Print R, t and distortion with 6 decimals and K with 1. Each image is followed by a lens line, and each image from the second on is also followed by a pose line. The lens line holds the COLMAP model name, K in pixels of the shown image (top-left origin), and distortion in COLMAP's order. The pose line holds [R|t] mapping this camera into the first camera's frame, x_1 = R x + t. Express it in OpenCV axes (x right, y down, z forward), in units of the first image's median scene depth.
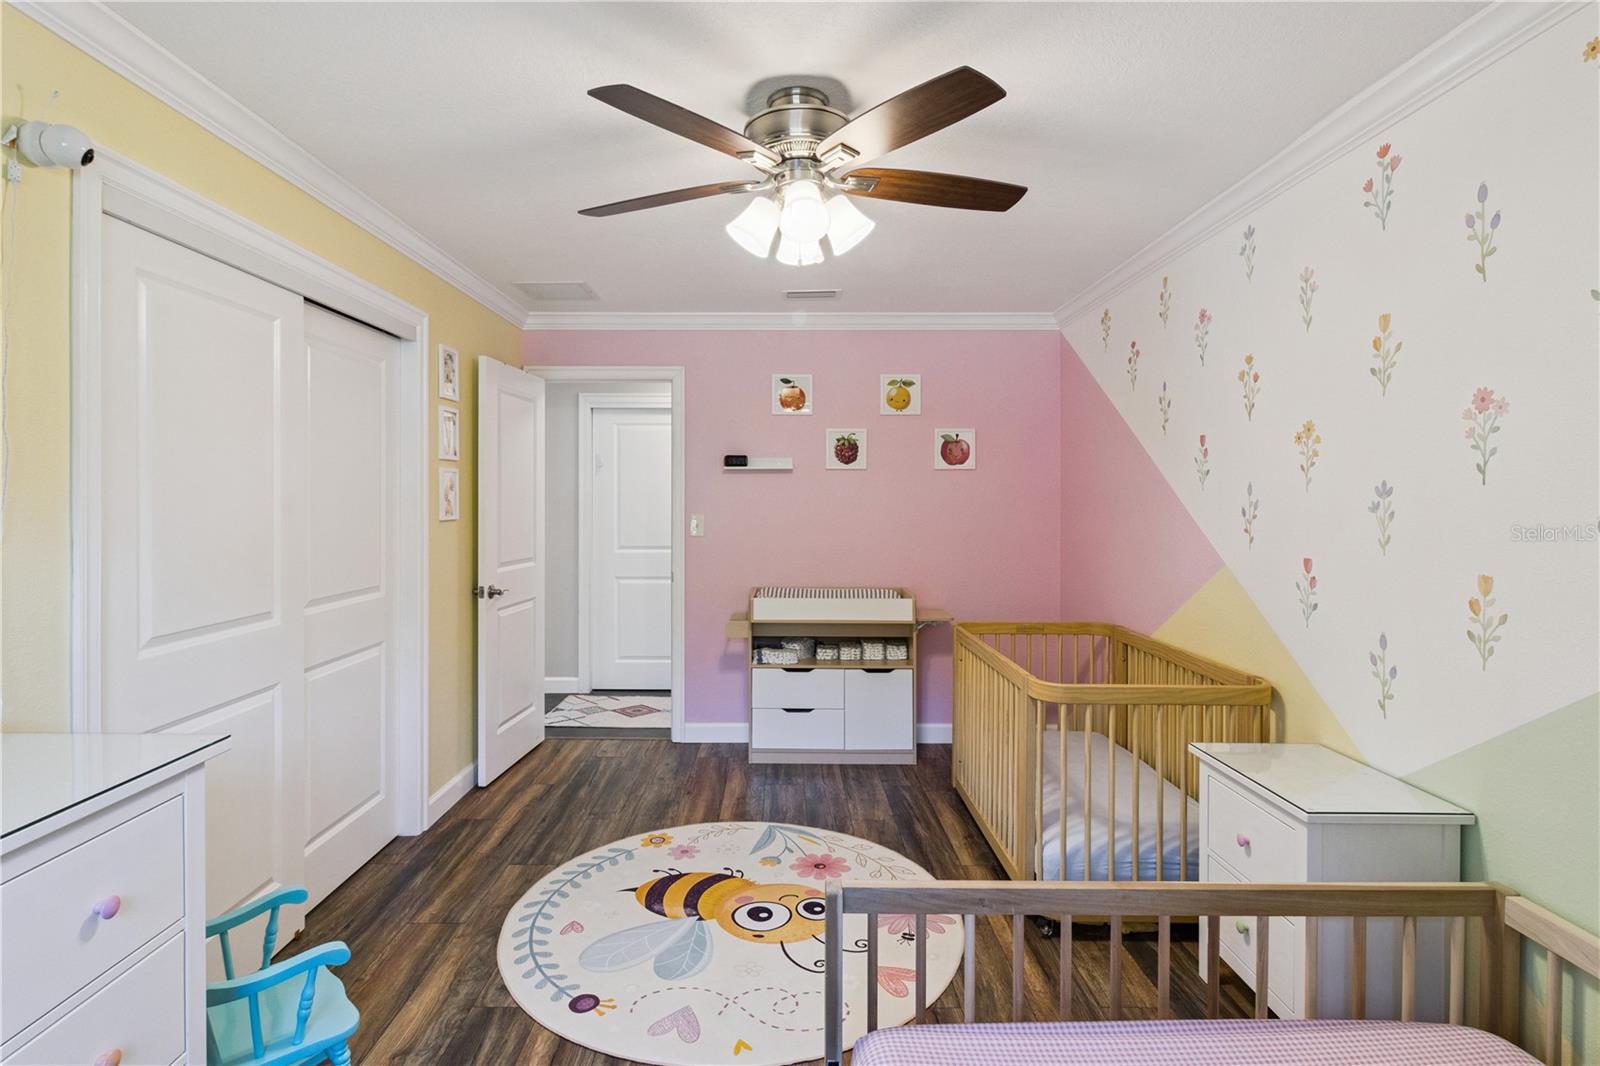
lens RADIAL K [[821.5, 0, 772.6], [0, 821.5, 512.6], [0, 0, 1]] dist [0.002315, -0.002002]
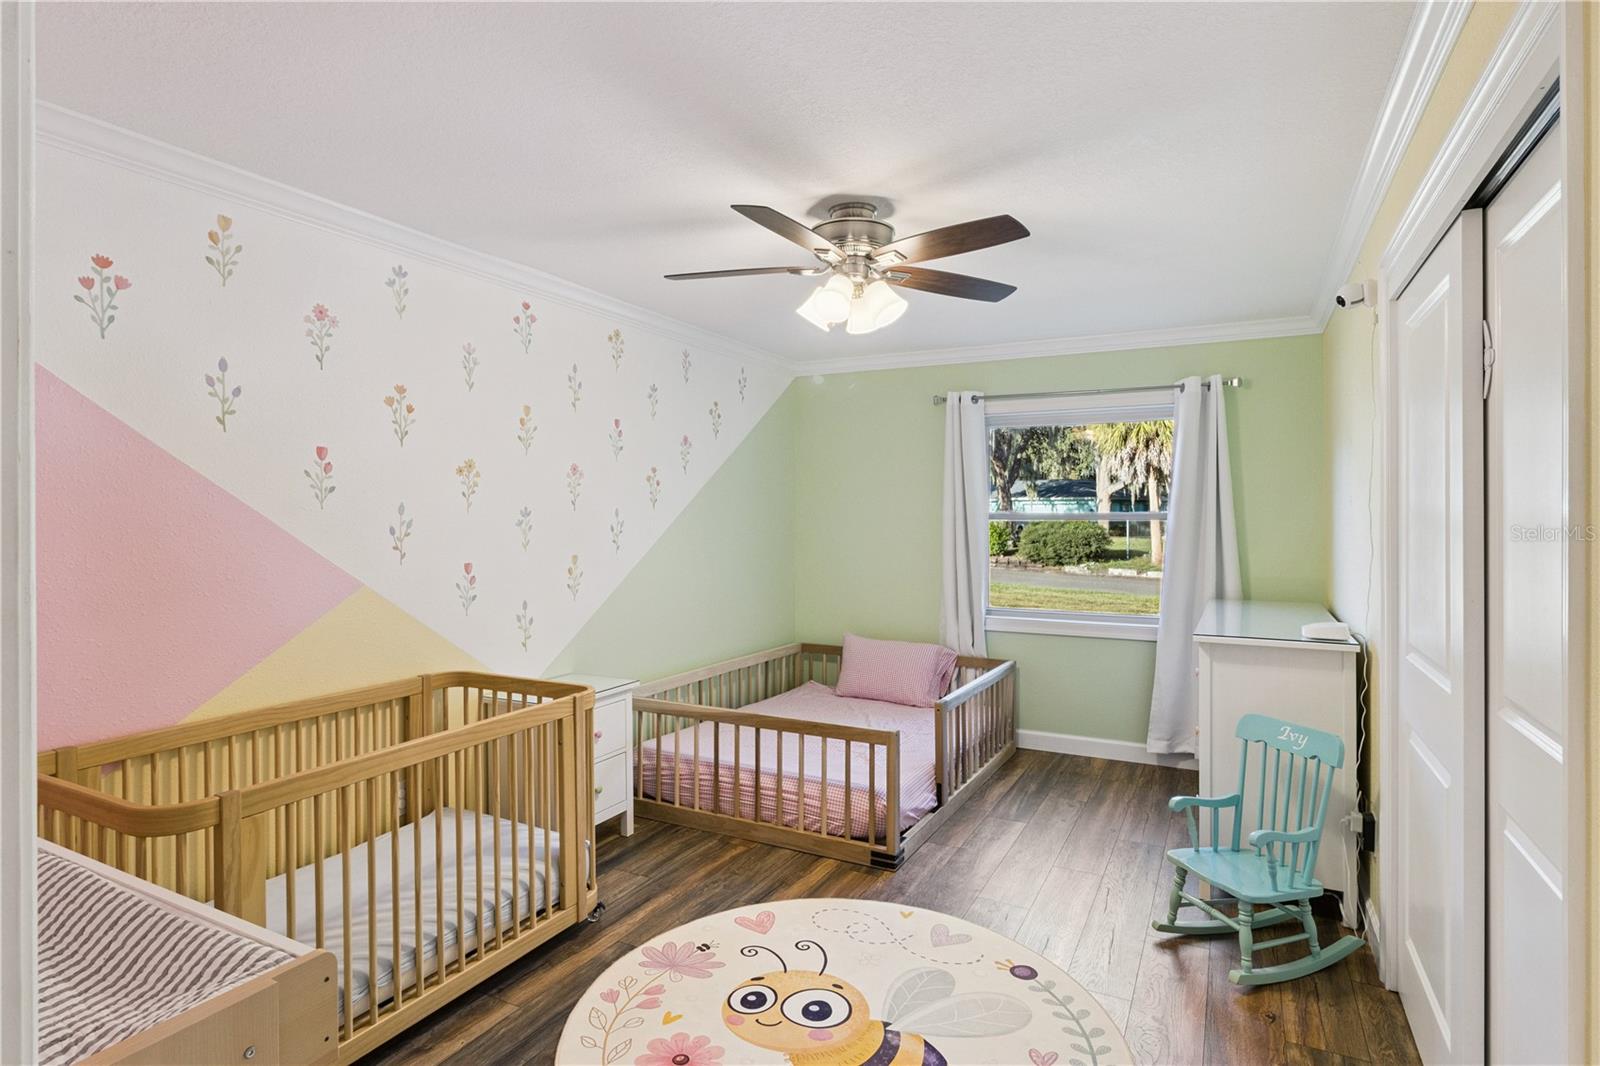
lens RADIAL K [[869.1, 0, 792.6], [0, 869.1, 518.3], [0, 0, 1]] dist [0.007268, -0.000538]
pose [[-0.898019, -0.001521, 0.439955, -0.393051], [0.007597, 0.999791, 0.018963, -0.035167], [-0.439892, 0.020371, -0.897820, 1.838166]]
